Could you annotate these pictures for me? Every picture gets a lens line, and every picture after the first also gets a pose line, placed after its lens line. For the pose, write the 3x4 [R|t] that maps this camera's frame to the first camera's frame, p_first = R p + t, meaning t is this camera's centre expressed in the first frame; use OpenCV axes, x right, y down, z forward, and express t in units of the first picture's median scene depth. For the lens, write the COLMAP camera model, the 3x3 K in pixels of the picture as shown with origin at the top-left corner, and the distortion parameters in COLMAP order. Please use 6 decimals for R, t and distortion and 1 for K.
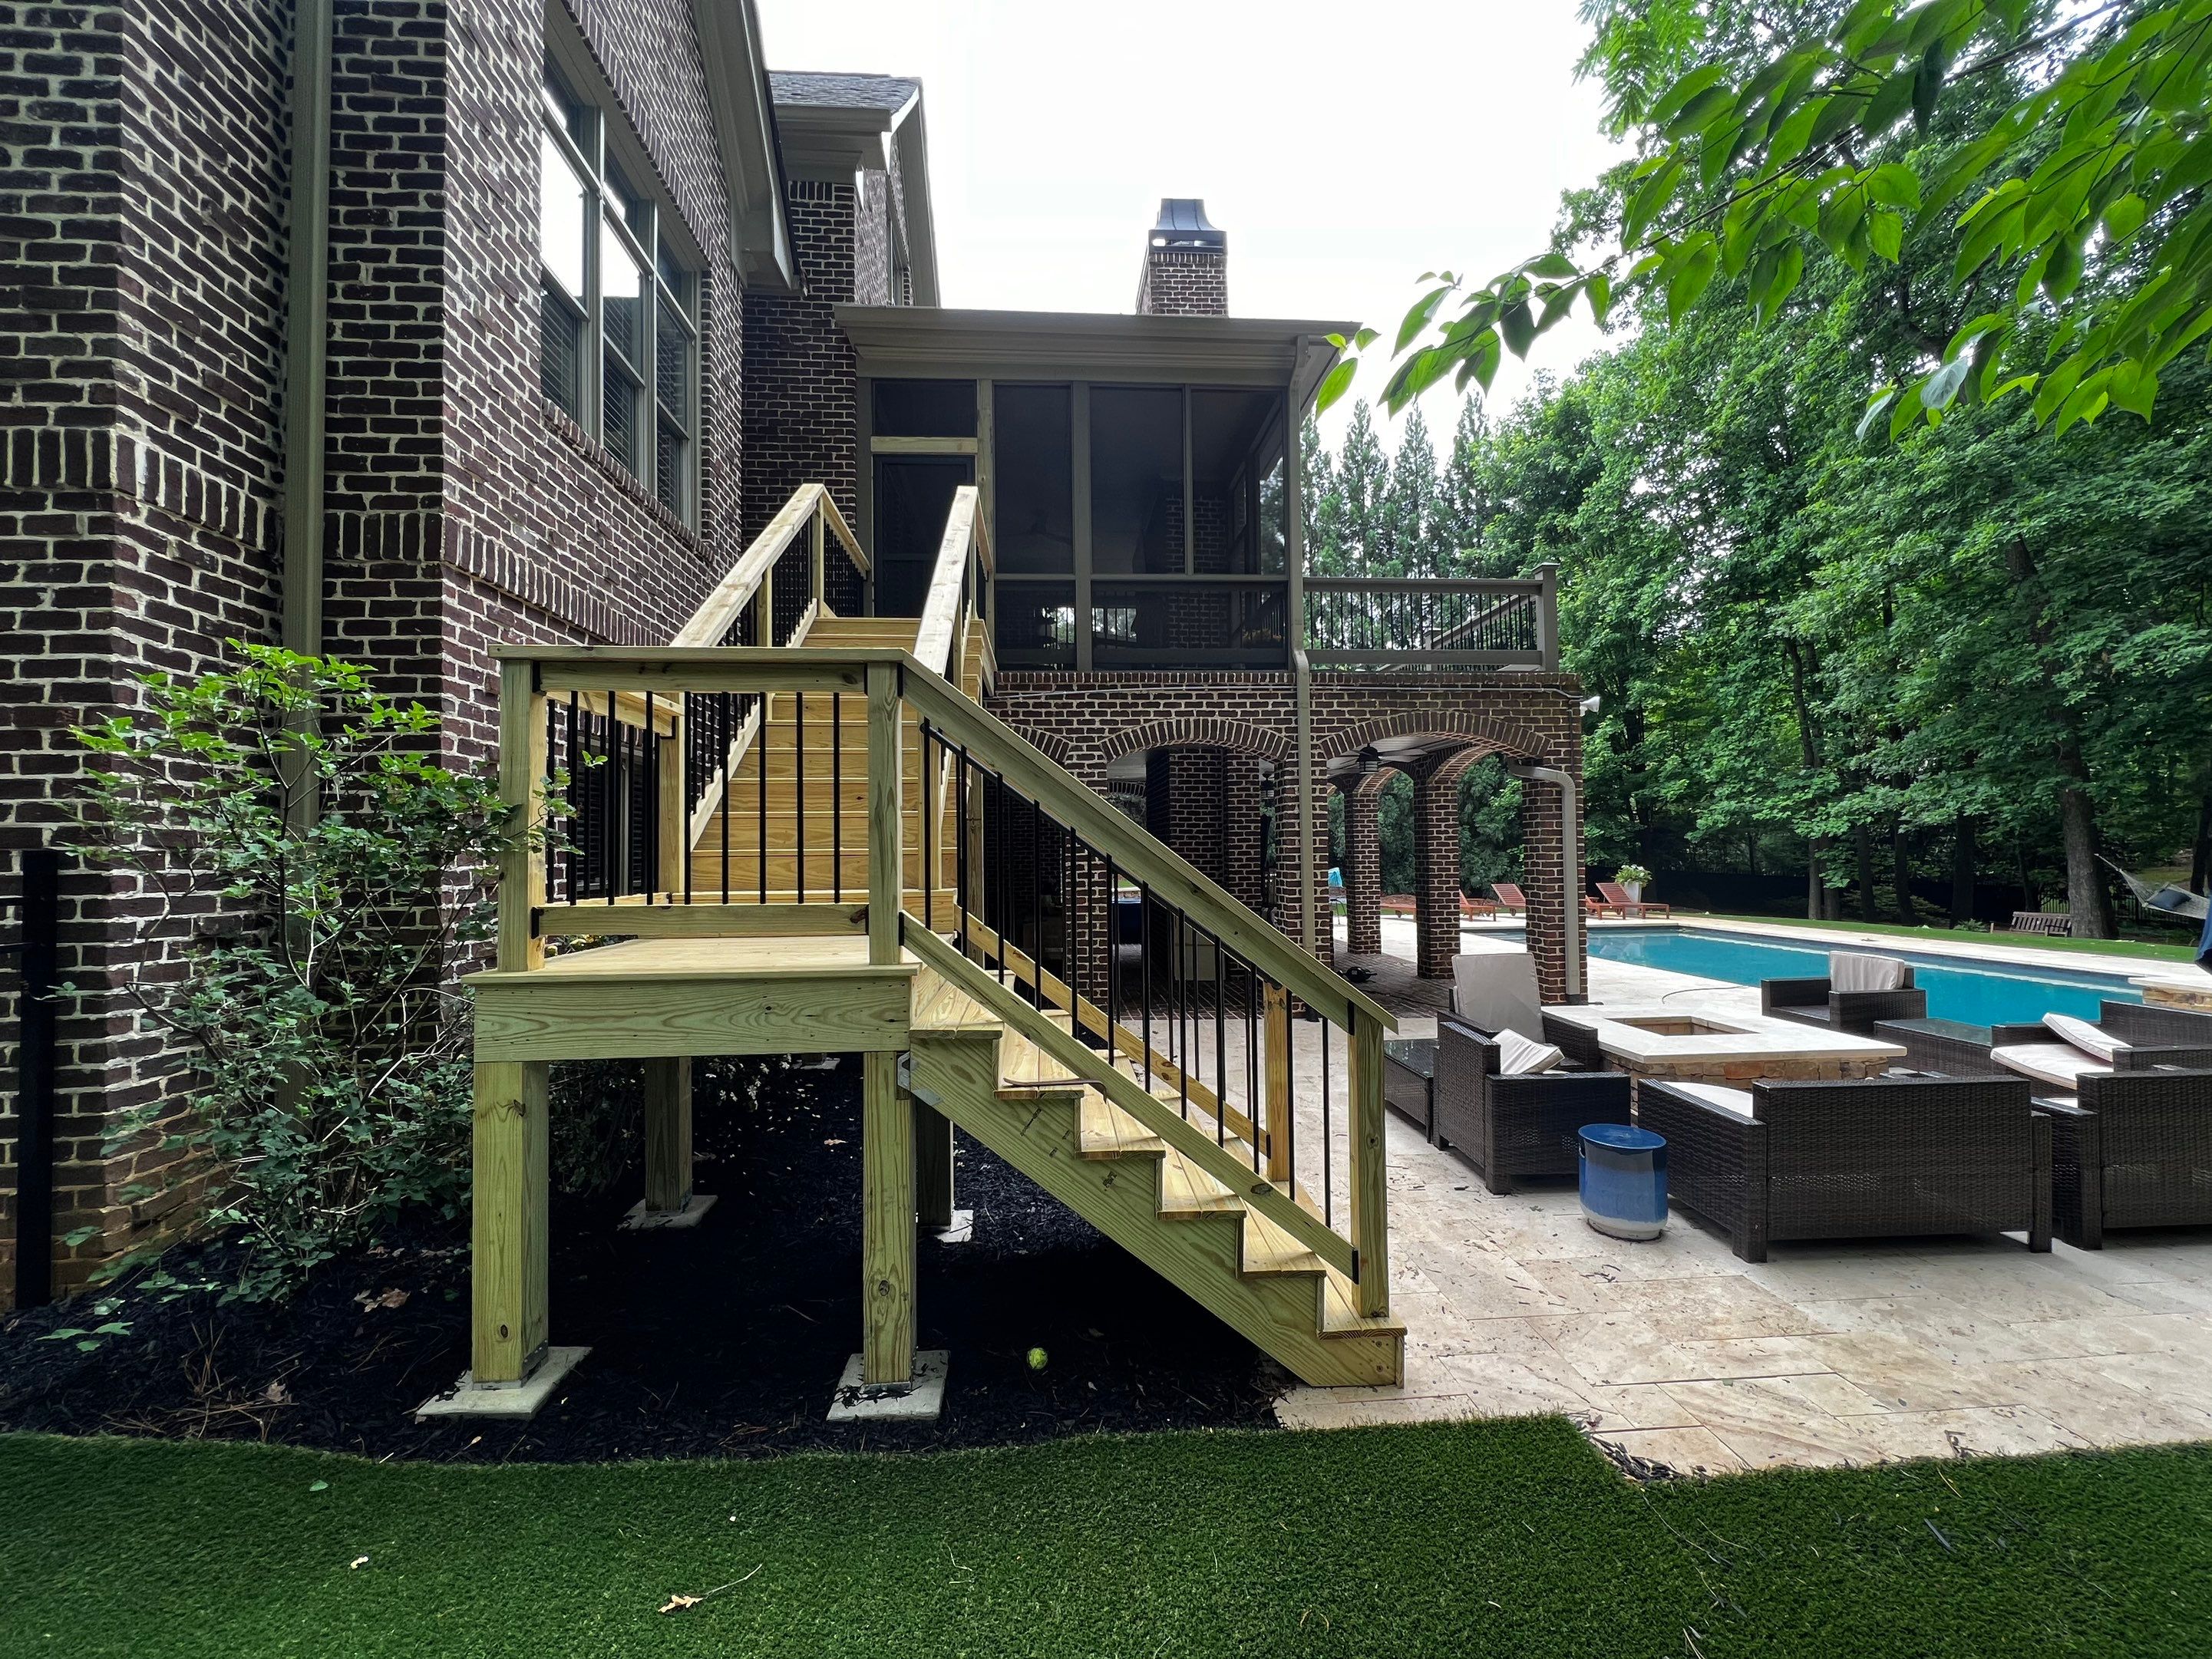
lens RADIAL K [[883.2, 0, 1104.8], [0, 883.2, 831.4], [0, 0, 1]] dist [-0.006431, -0.000935]
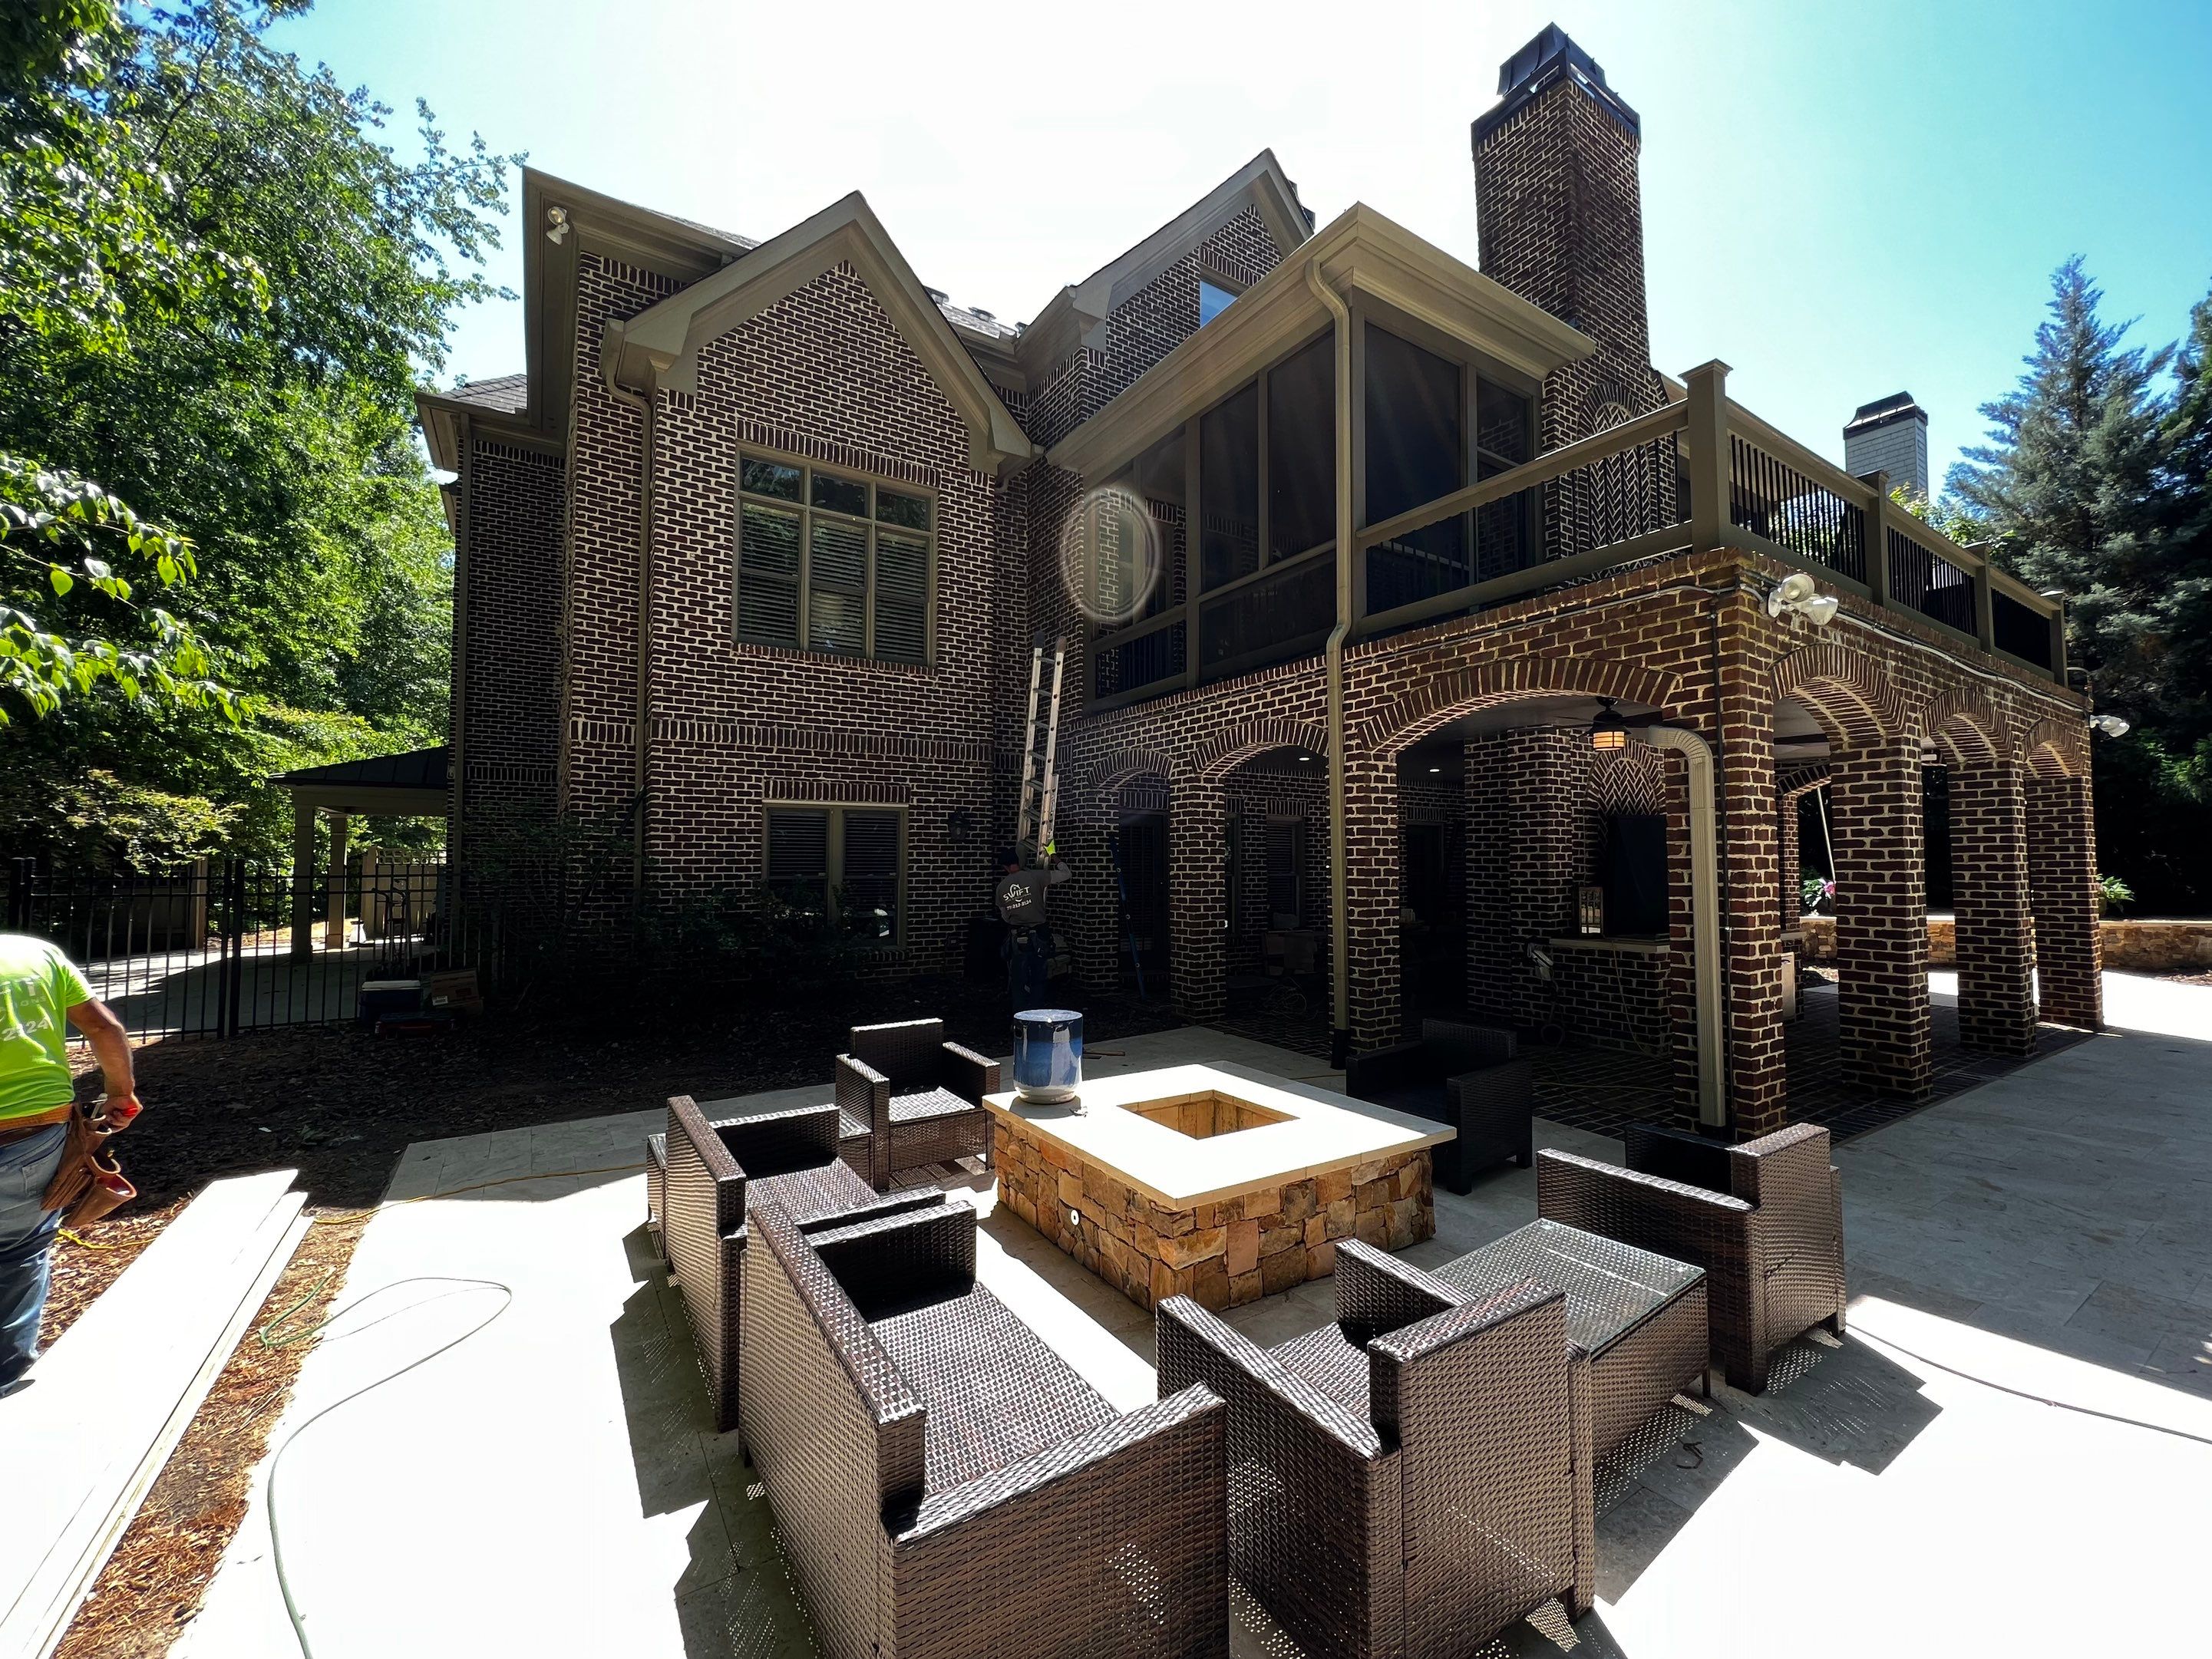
lens RADIAL K [[883.2, 0, 1105.6], [0, 883.2, 836.7], [0, 0, 1]] dist [-0.006431, -0.000935]
pose [[0.479913, -0.017354, -0.877144, 1.582413], [0.014816, 0.999822, -0.011675, 0.007202], [0.877191, -0.007393, 0.480085, 0.747720]]
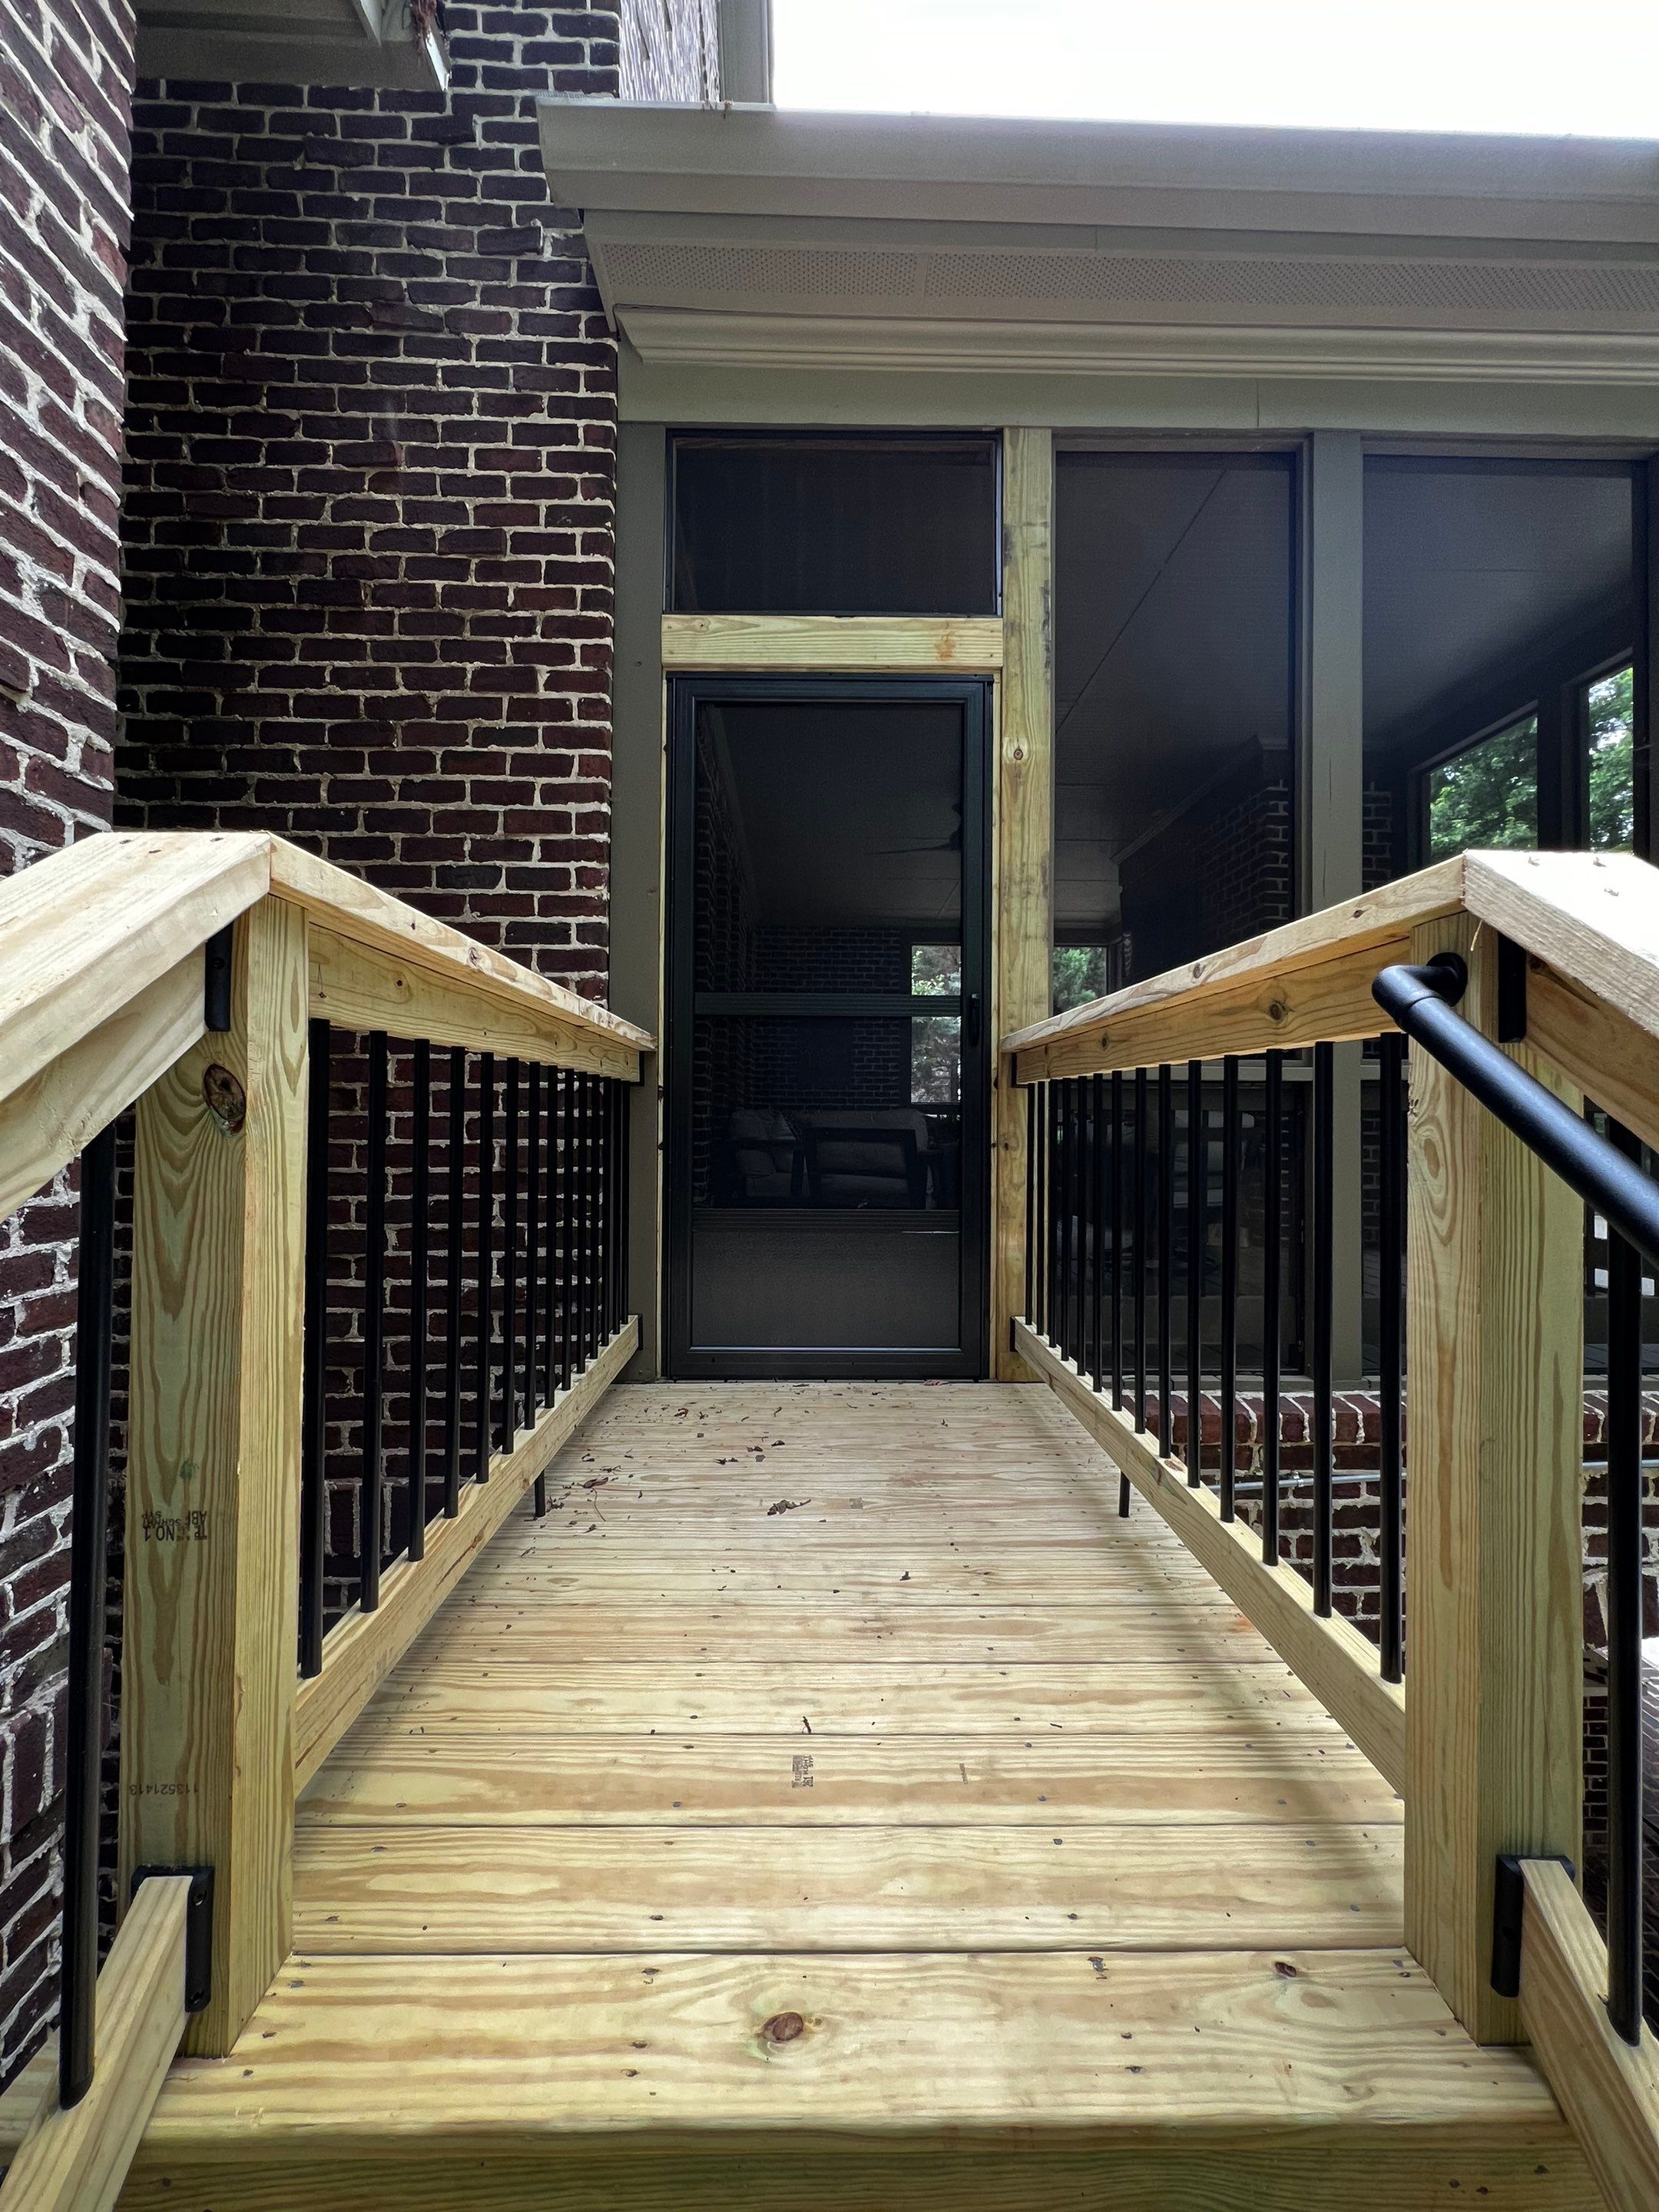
lens RADIAL K [[883.3, 0, 827.5], [0, 883.3, 1107.4], [0, 0, 1]] dist [-0.006431, -0.000935]
pose [[0.998683, 0.019903, -0.047279, -0.346066], [-0.019100, 0.999667, 0.017373, -0.514221], [0.047609, -0.016447, 0.998731, 1.261815]]
